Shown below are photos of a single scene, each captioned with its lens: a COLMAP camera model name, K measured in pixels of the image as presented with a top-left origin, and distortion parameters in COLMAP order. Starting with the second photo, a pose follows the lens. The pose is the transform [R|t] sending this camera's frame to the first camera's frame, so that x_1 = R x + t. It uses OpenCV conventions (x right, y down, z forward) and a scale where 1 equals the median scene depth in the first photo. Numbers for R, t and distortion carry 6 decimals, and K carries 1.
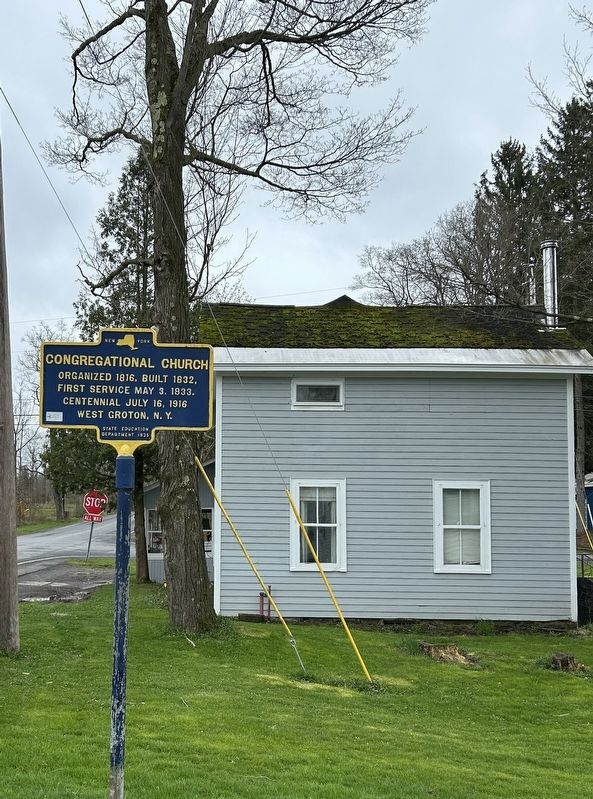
lens RADIAL K [[806.8, 0, 302.1], [0, 806.8, 444.9], [0, 0, 1]] dist [0.093855, 0.000000]
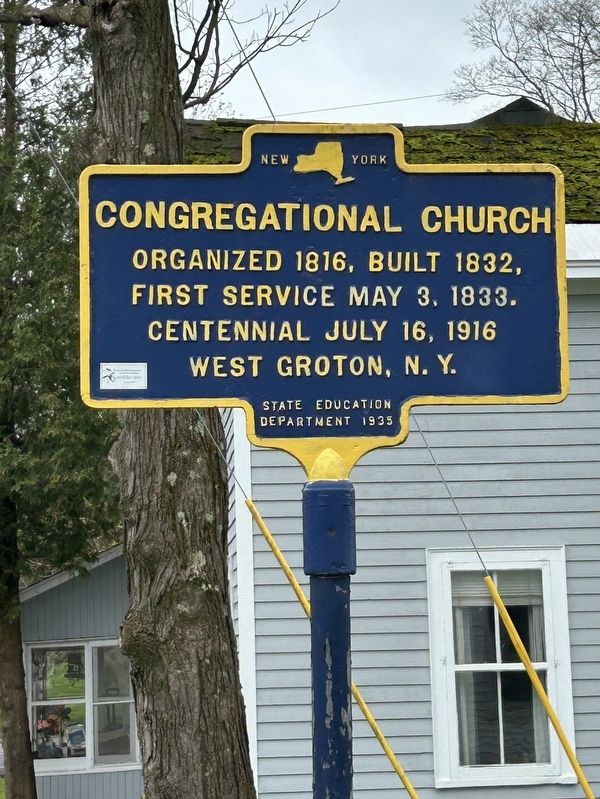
lens RADIAL K [[1812.9, 0, 300.2], [0, 1812.9, 399.4], [0, 0, 1]] dist [0.095385, 0.000000]
pose [[0.993390, -0.027293, 0.111493, -0.317353], [0.033029, 0.998207, -0.049928, 0.017180], [-0.109931, 0.053280, 0.992510, 0.212832]]
